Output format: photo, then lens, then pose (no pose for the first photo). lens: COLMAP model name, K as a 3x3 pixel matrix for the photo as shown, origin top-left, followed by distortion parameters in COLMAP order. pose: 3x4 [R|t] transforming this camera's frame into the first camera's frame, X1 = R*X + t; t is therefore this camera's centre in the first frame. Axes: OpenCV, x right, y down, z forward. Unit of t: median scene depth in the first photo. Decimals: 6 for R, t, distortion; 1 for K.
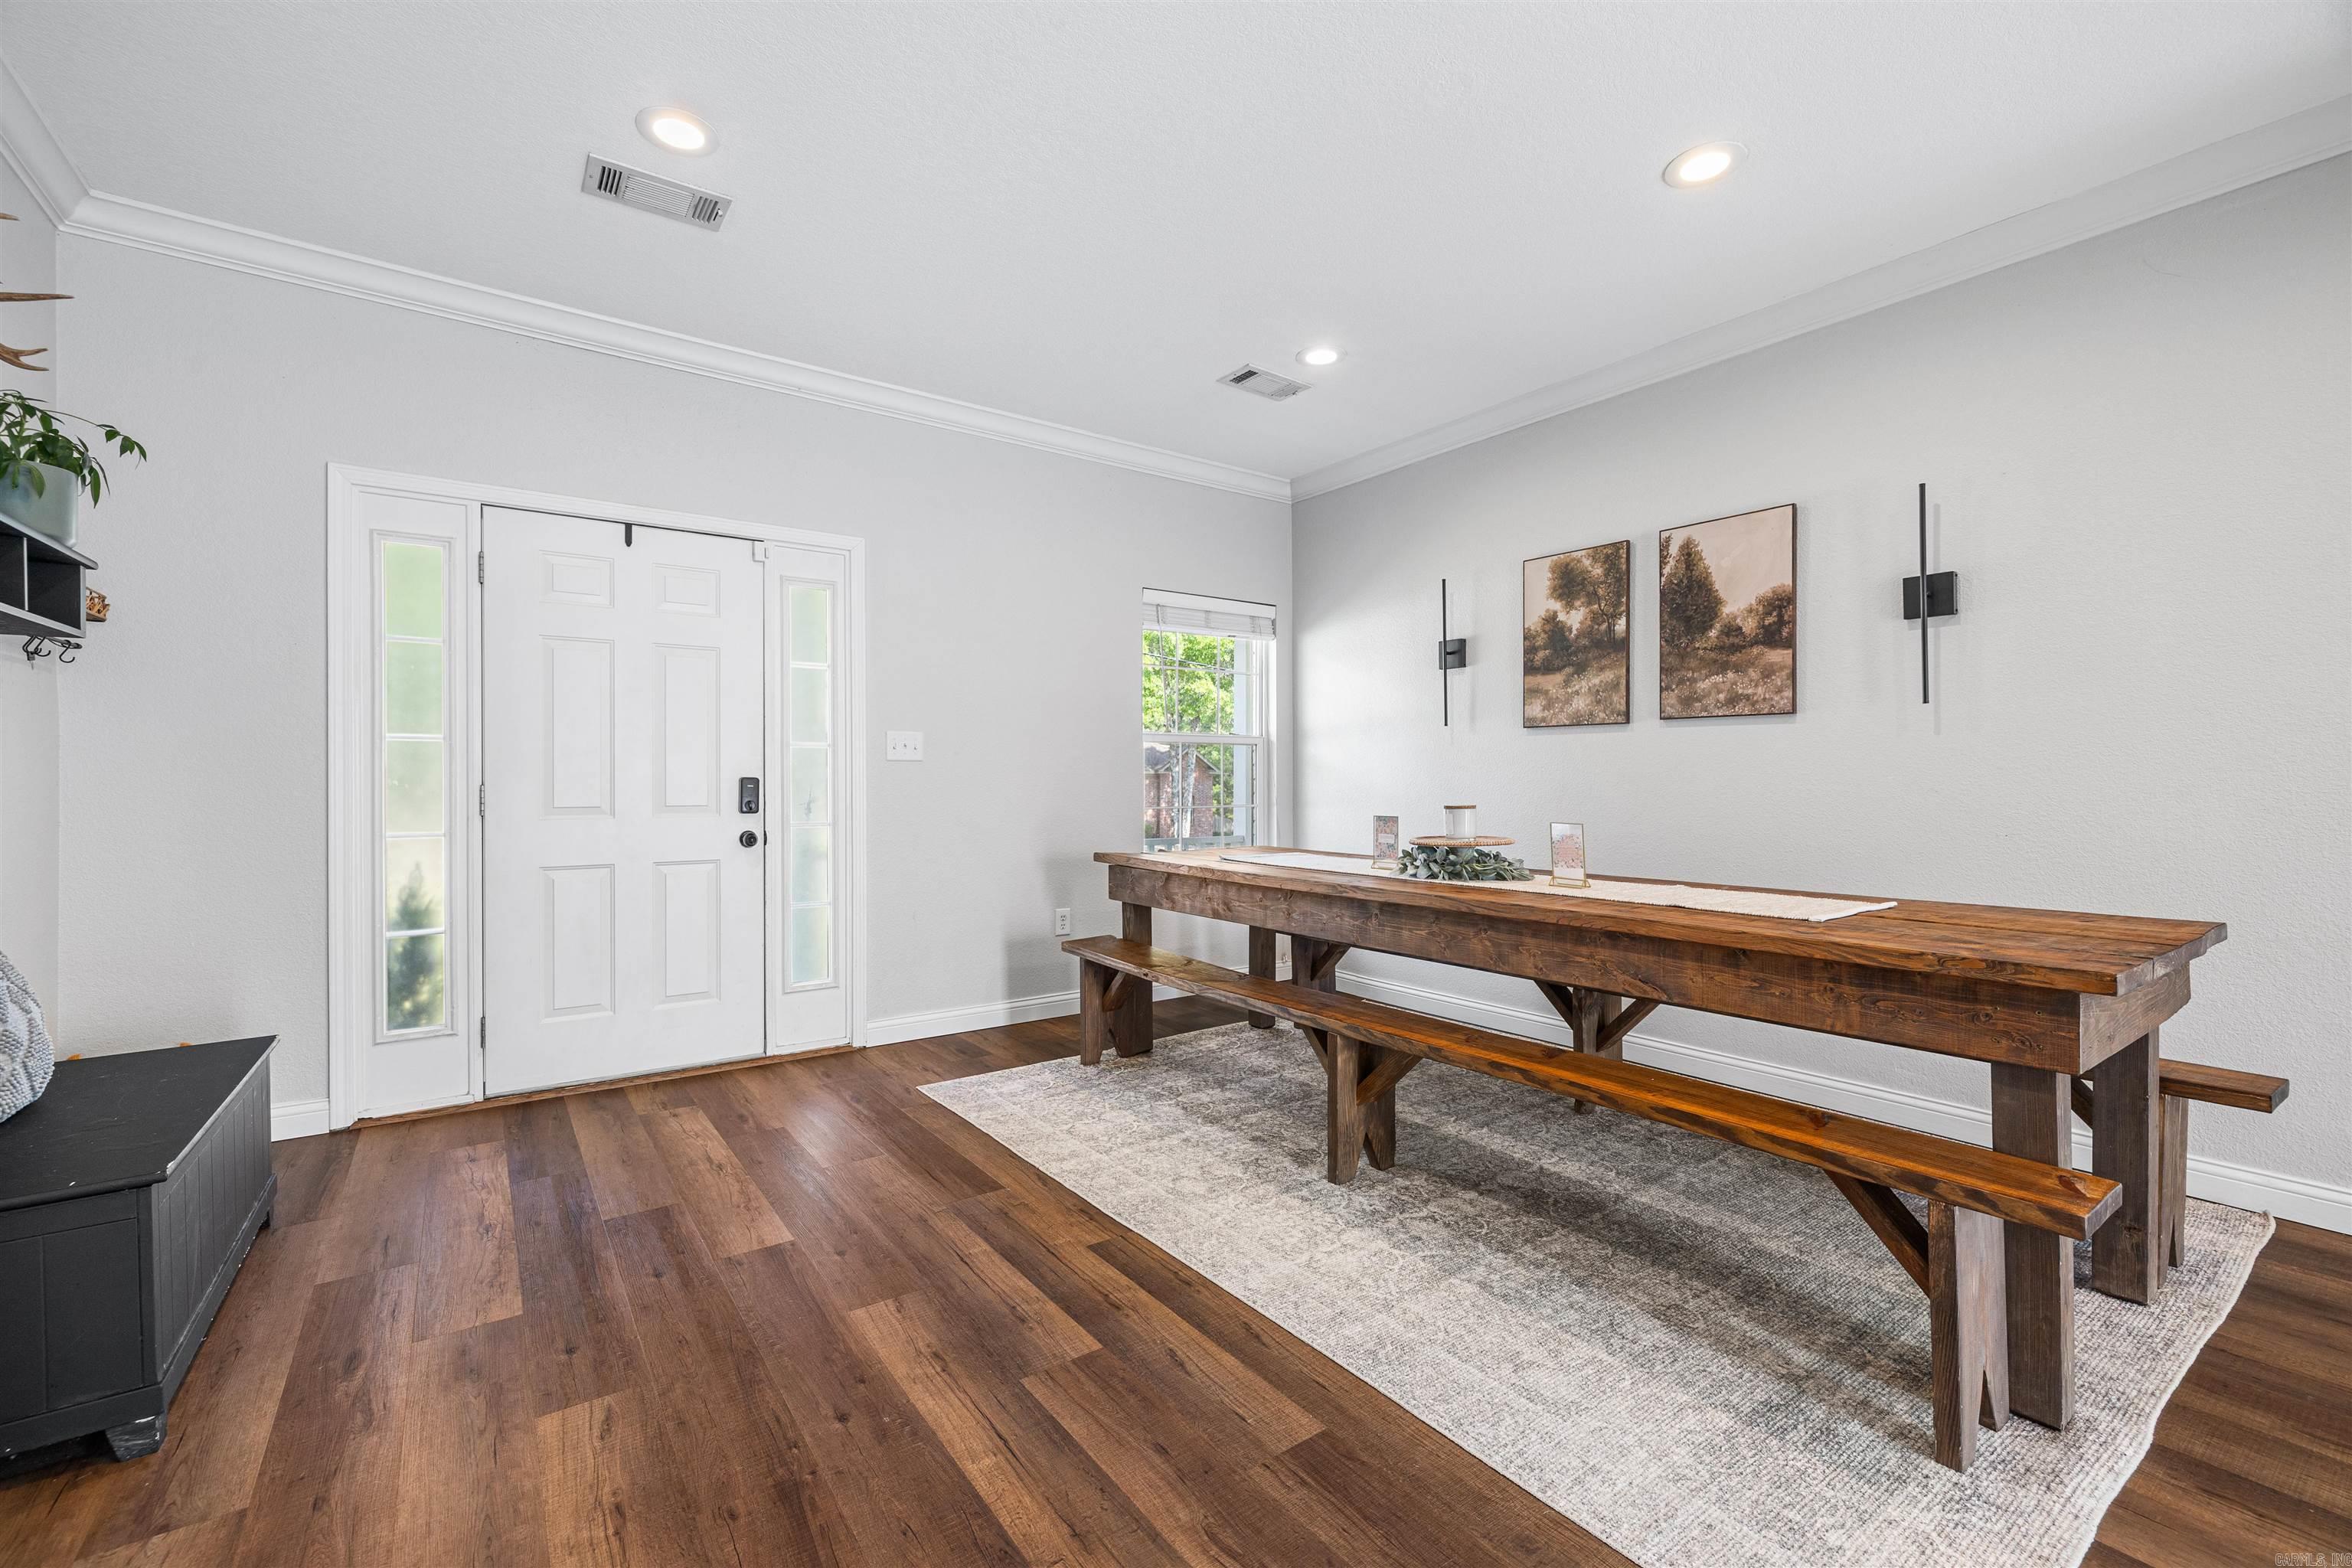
lens RADIAL K [[983.4, 0, 1164.8], [0, 983.4, 792.7], [0, 0, 1]] dist [-0.001687, 0.000163]
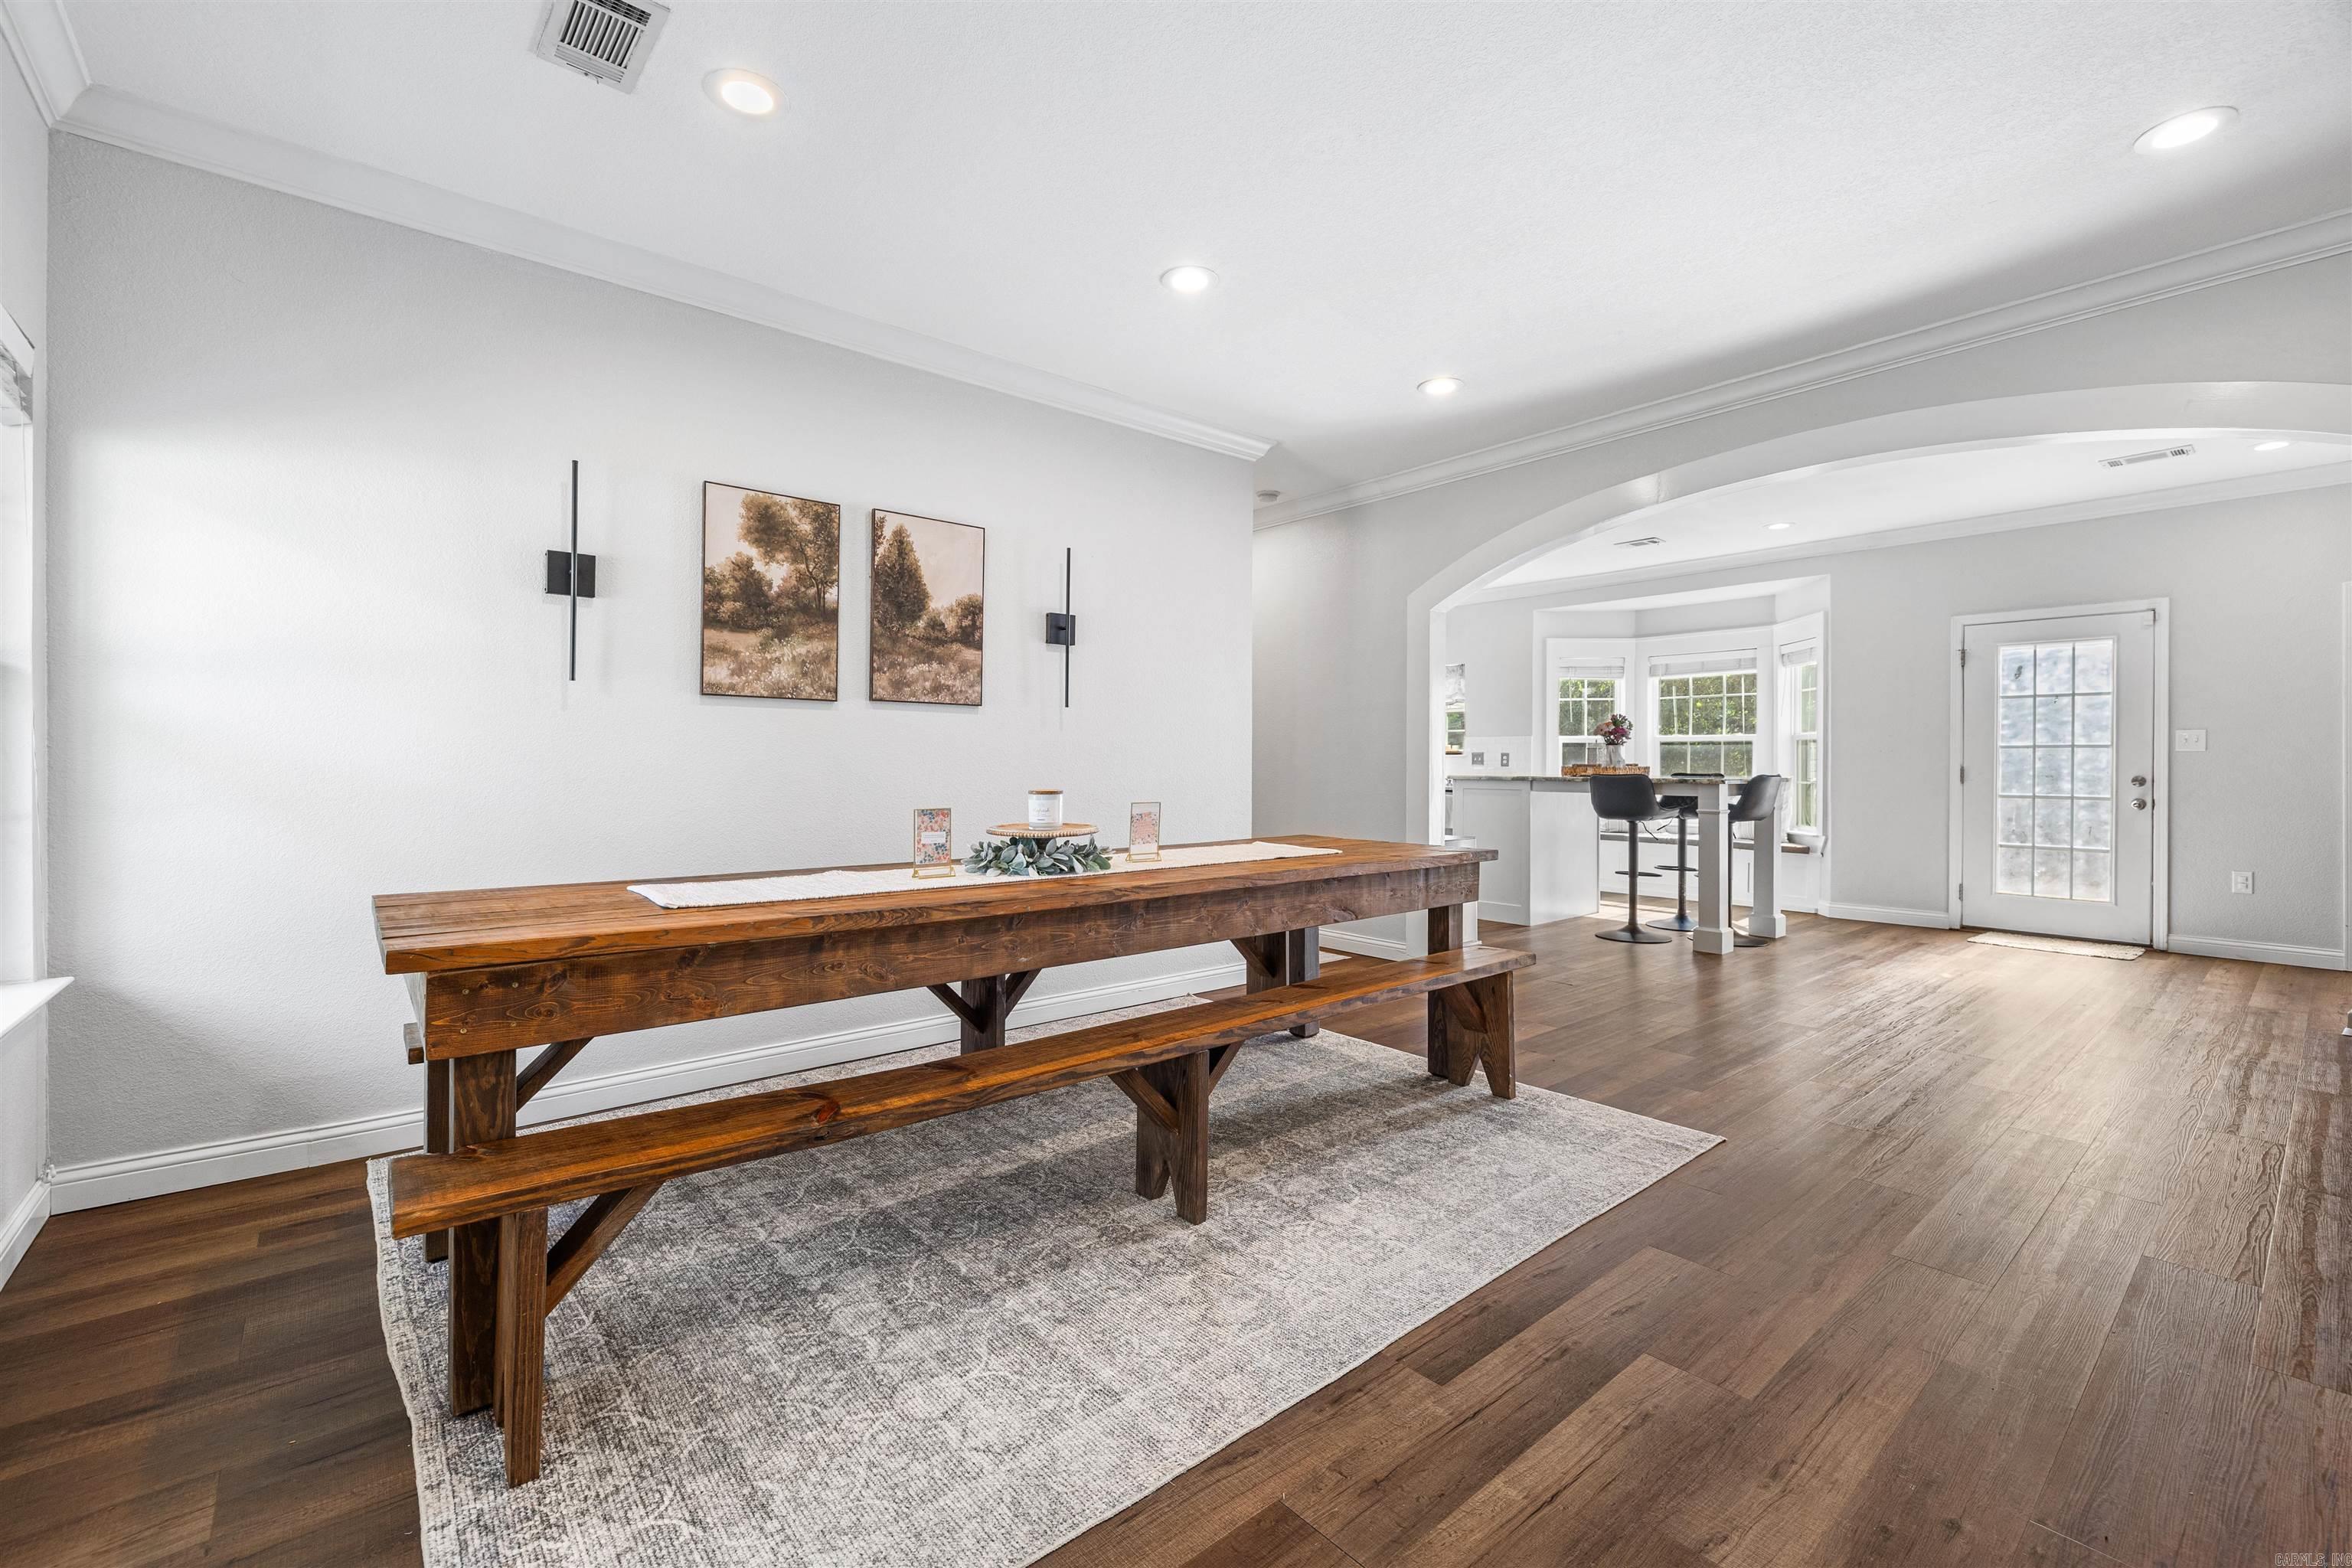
lens RADIAL K [[987.4, 0, 1175.7], [0, 987.4, 767.7], [0, 0, 1]] dist [-0.001483, -0.000027]
pose [[-0.079491, -0.003368, 0.996830, -0.522993], [0.010336, 0.999938, 0.004203, -0.008883], [-0.996782, 0.010638, -0.079451, 0.810819]]
